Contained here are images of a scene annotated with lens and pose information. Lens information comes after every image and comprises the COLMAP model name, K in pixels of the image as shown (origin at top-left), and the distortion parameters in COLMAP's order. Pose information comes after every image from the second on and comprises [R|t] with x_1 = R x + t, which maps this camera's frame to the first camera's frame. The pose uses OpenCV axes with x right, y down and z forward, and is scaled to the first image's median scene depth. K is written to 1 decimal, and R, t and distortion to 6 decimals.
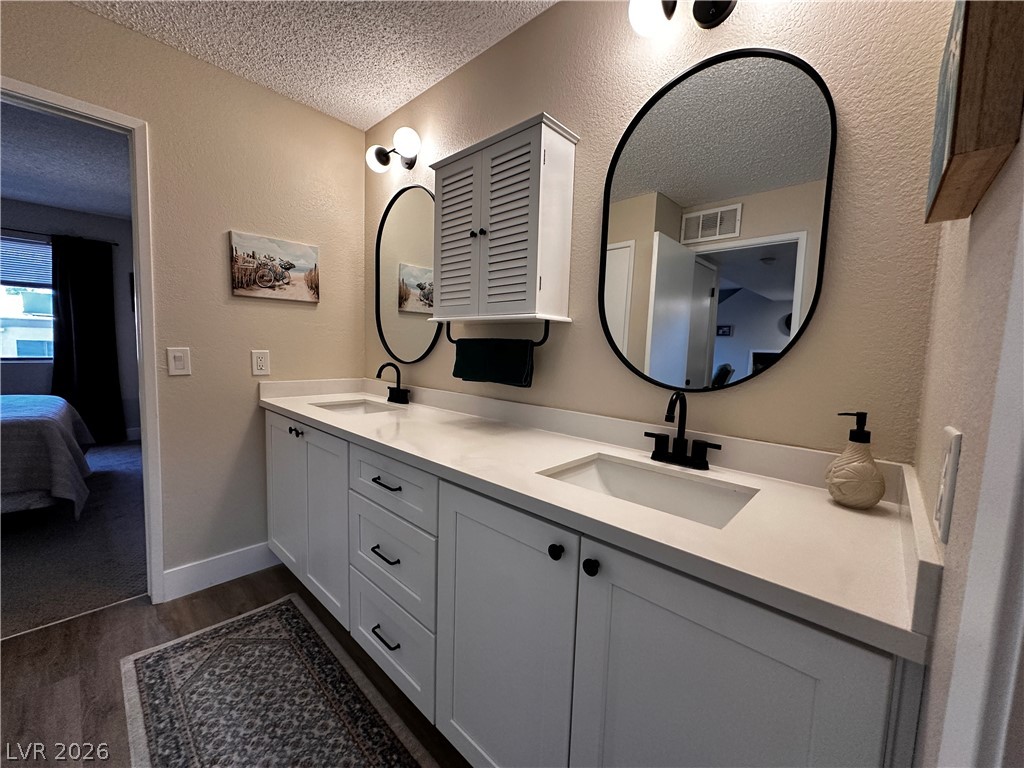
lens RADIAL K [[408.5, 0, 509.4], [0, 408.5, 385.4], [0, 0, 1]] dist [-0.001452, 0.000439]
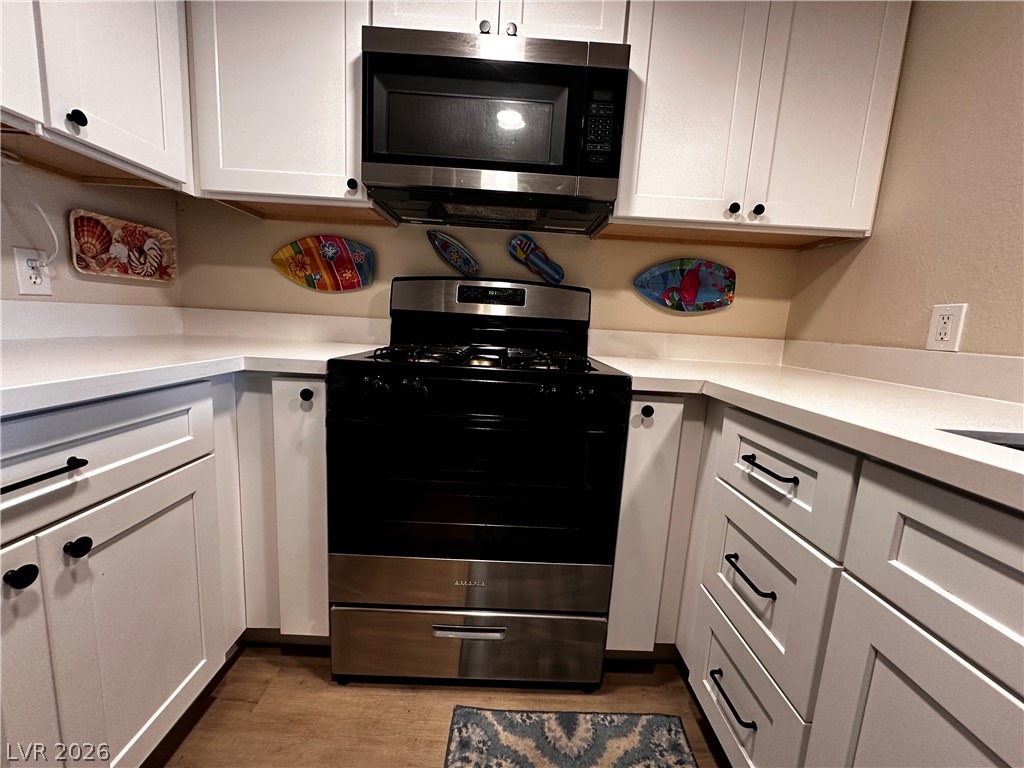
lens RADIAL K [[408.5, 0, 513.5], [0, 408.5, 382.4], [0, 0, 1]] dist [-0.001452, 0.000439]
pose [[0.688475, 0.131782, -0.713187, -0.136990], [-0.118587, 0.990574, 0.068560, 0.112073], [0.715499, 0.037373, 0.697613, 0.268044]]
